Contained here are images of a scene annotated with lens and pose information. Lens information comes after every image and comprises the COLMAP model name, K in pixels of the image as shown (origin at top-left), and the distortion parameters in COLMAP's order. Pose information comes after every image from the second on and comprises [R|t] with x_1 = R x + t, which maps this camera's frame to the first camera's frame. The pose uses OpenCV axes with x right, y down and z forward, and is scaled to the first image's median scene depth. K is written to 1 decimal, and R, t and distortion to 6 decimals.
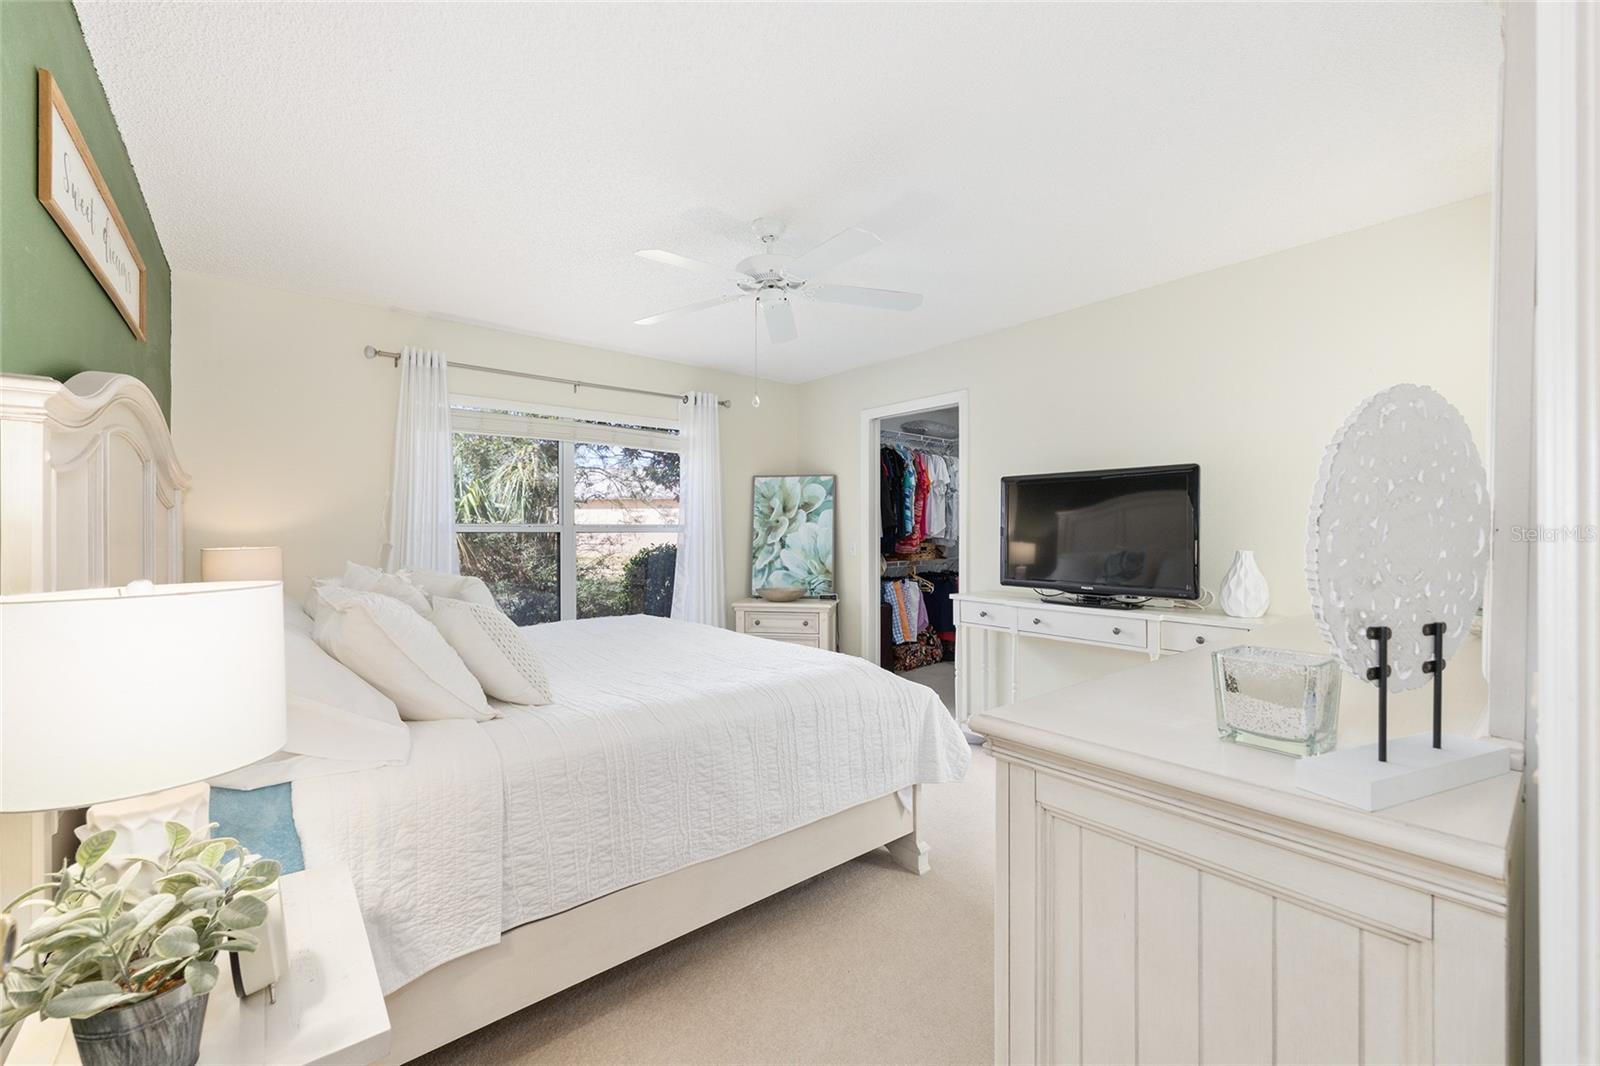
lens RADIAL K [[646.4, 0, 801.4], [0, 646.4, 536.2], [0, 0, 1]] dist [-0.004825, 0.001771]
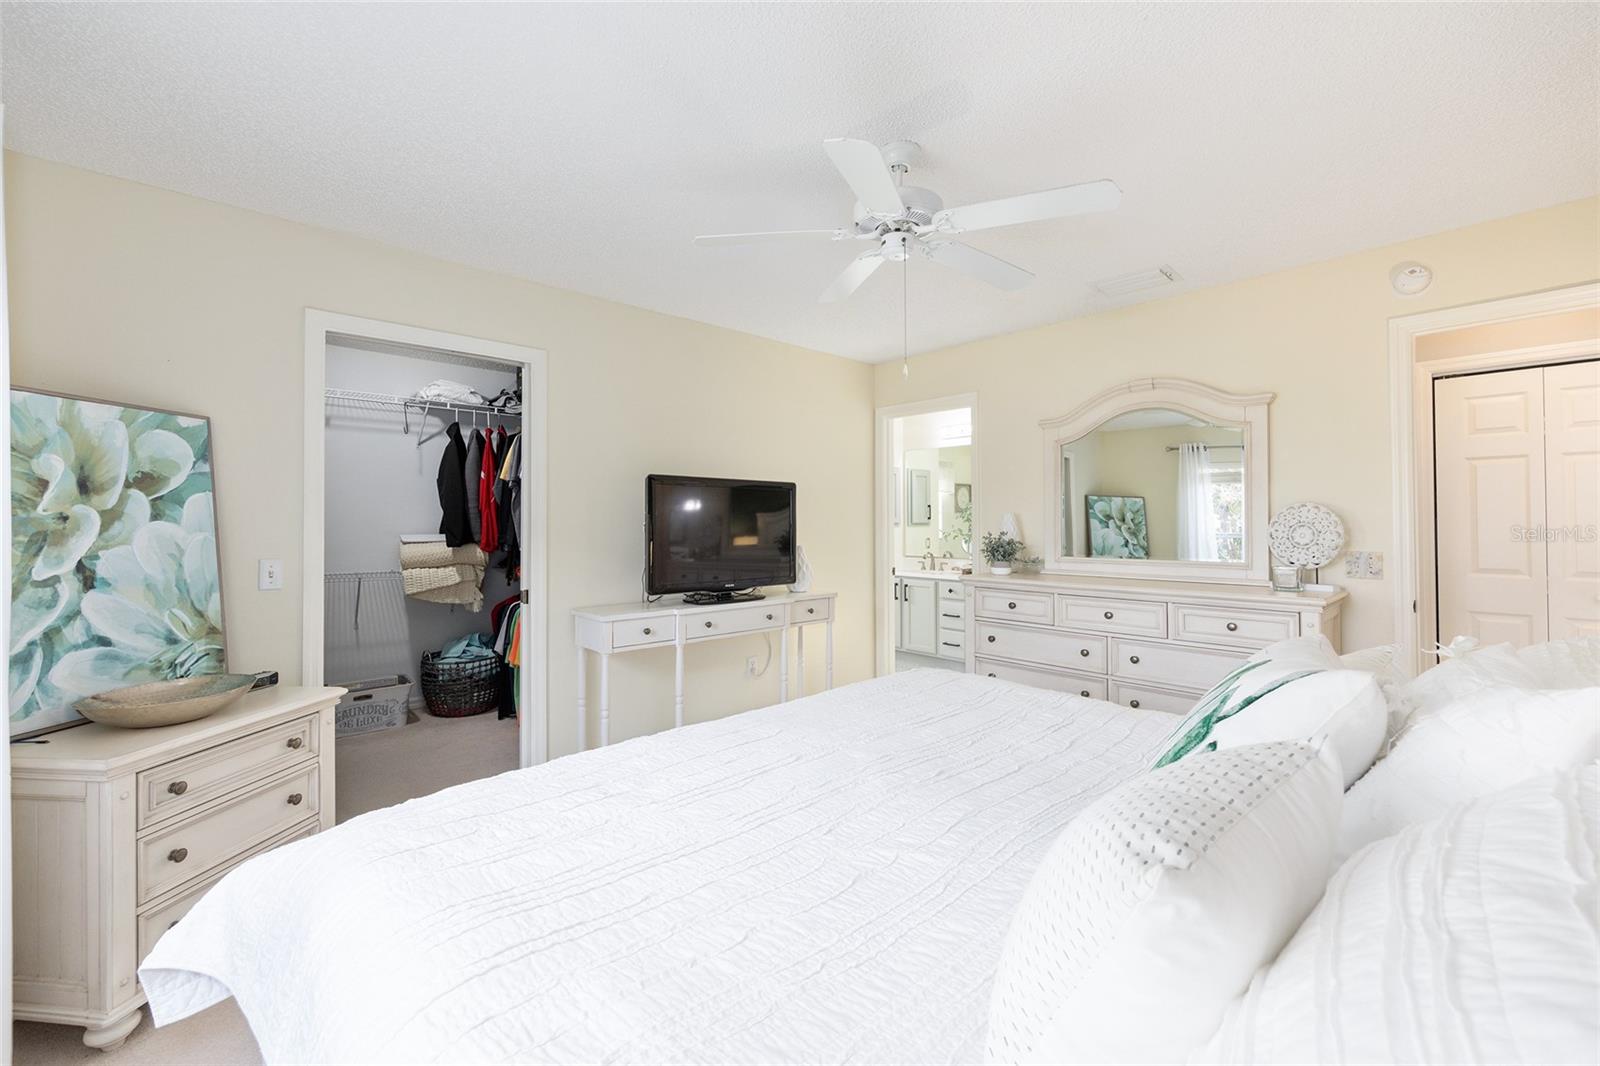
lens RADIAL K [[646.4, 0, 807.0], [0, 646.4, 519.4], [0, 0, 1]] dist [-0.004825, 0.001771]
pose [[-0.055435, 0.007223, 0.998436, -0.427993], [0.010546, 0.999922, -0.006648, -0.015202], [-0.998407, 0.010161, -0.055507, 0.601349]]
